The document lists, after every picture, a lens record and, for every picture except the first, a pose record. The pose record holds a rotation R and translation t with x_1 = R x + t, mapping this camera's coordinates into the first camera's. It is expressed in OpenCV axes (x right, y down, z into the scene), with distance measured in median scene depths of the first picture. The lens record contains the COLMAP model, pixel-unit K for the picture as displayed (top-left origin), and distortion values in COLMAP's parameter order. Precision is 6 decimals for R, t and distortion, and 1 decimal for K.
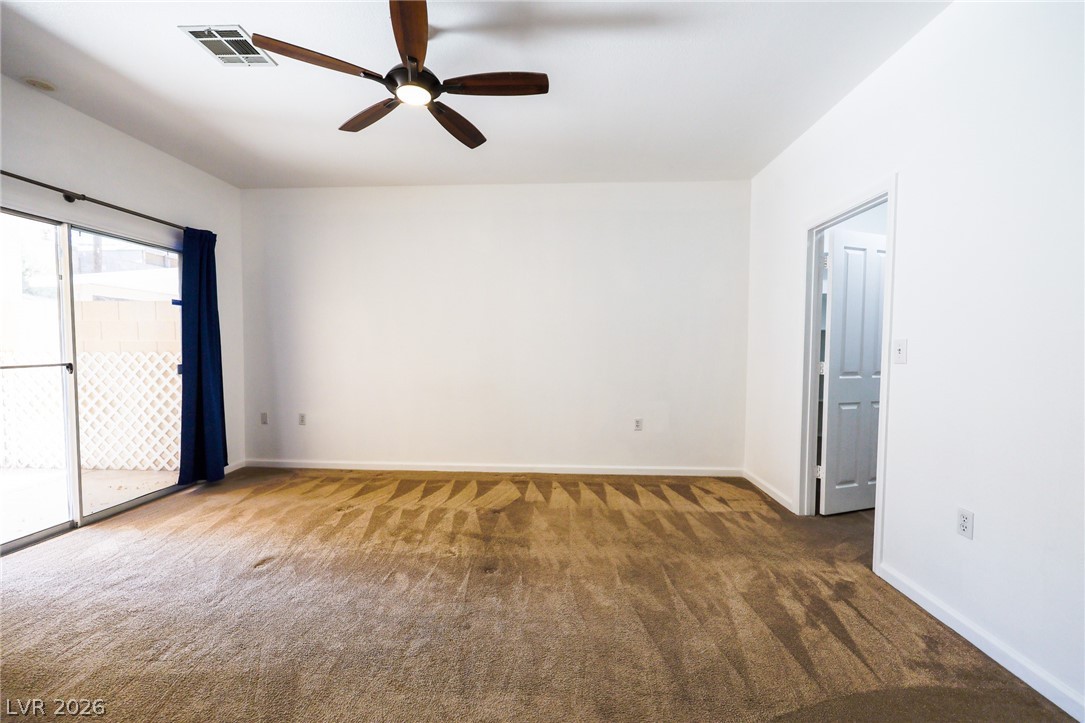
lens RADIAL K [[433.1, 0, 542.6], [0, 433.1, 366.1], [0, 0, 1]] dist [-0.000220, 0.000496]
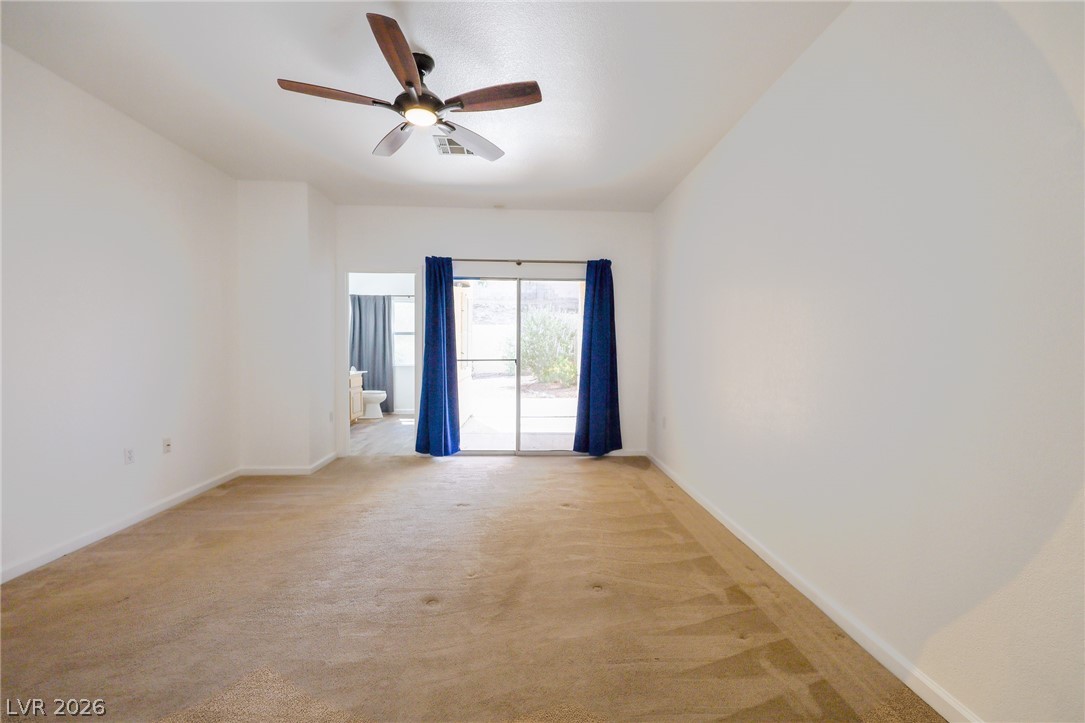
lens RADIAL K [[436.2, 0, 542.5], [0, 436.2, 361.5], [0, 0, 1]] dist [0.001159, 0.000162]
pose [[0.089260, 0.020263, -0.995802, 0.517666], [-0.048131, 0.998713, 0.016008, -0.024857], [0.994845, 0.046500, 0.090120, 0.760783]]
